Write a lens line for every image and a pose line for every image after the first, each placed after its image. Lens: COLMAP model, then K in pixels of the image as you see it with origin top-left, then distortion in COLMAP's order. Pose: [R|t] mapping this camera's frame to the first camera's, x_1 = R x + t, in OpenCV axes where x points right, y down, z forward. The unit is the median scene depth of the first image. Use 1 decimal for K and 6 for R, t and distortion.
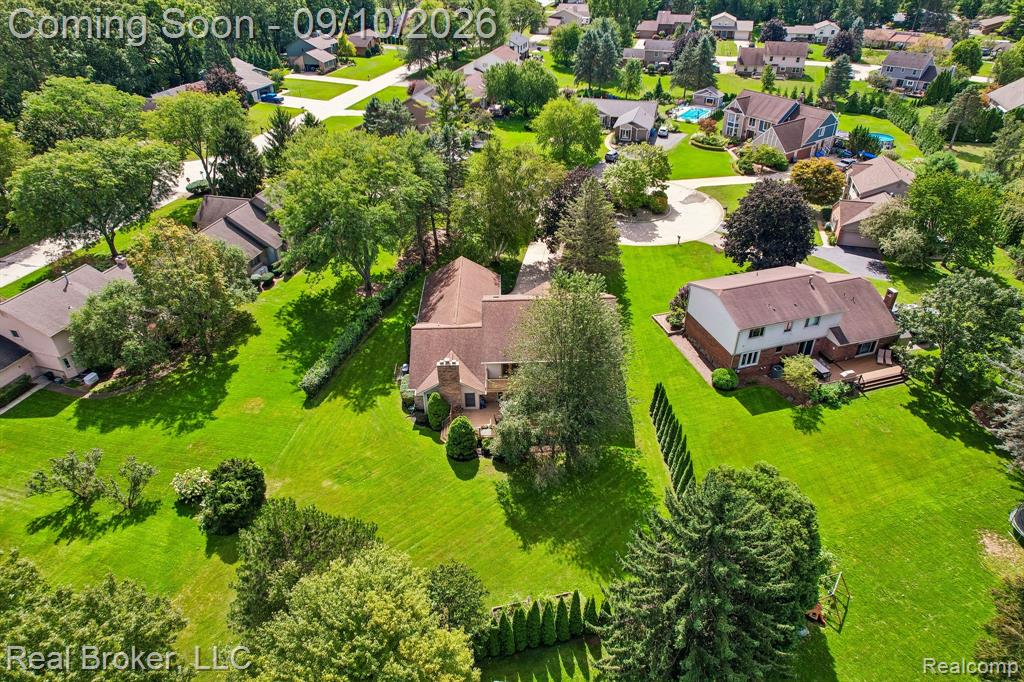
lens RADIAL K [[643.9, 0, 526.6], [0, 643.9, 343.3], [0, 0, 1]] dist [-0.060715, 0.052589]
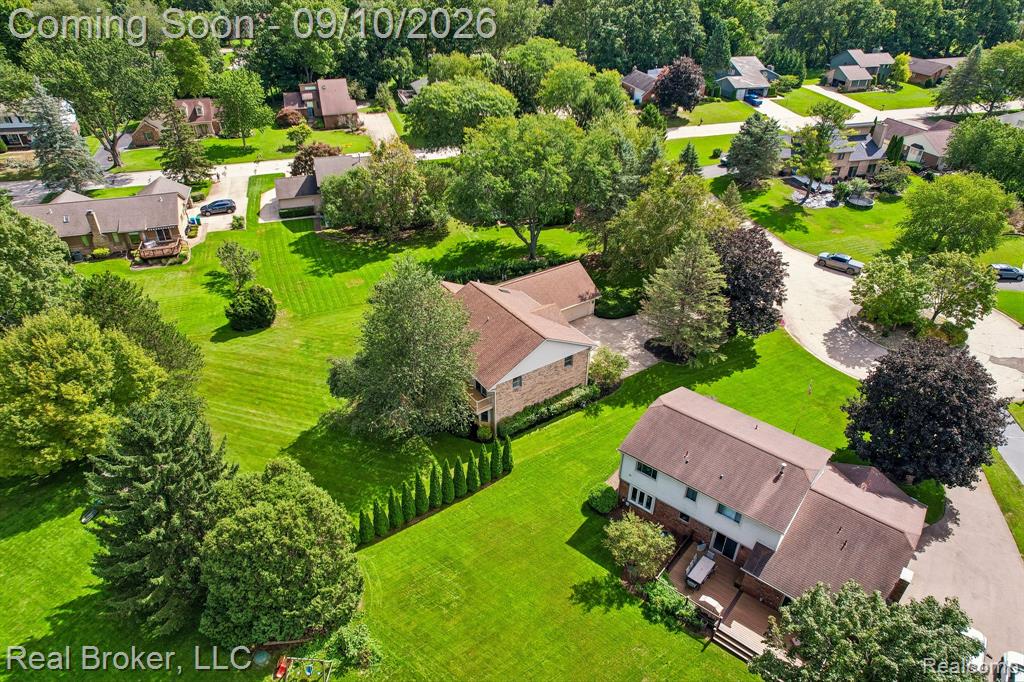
lens RADIAL K [[643.9, 0, 526.6], [0, 643.9, 343.3], [0, 0, 1]] dist [-0.060715, 0.052589]
pose [[0.552629, 0.472060, -0.686849, 0.714604], [-0.476313, 0.855163, 0.204504, -0.227770], [0.683906, 0.214140, 0.697436, 0.328195]]
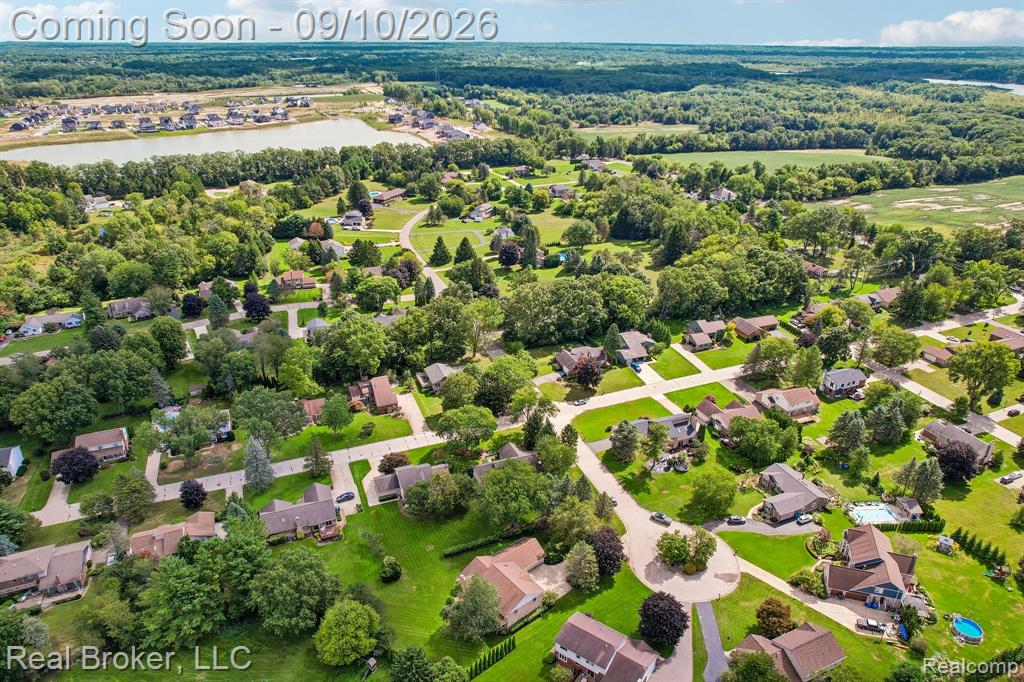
lens RADIAL K [[643.9, 0, 526.6], [0, 643.9, 343.3], [0, 0, 1]] dist [-0.060715, 0.052589]
pose [[0.620815, 0.351272, -0.700854, 1.452044], [-0.448438, 0.892411, 0.050055, -1.020320], [0.643033, 0.283215, 0.711546, -0.987768]]
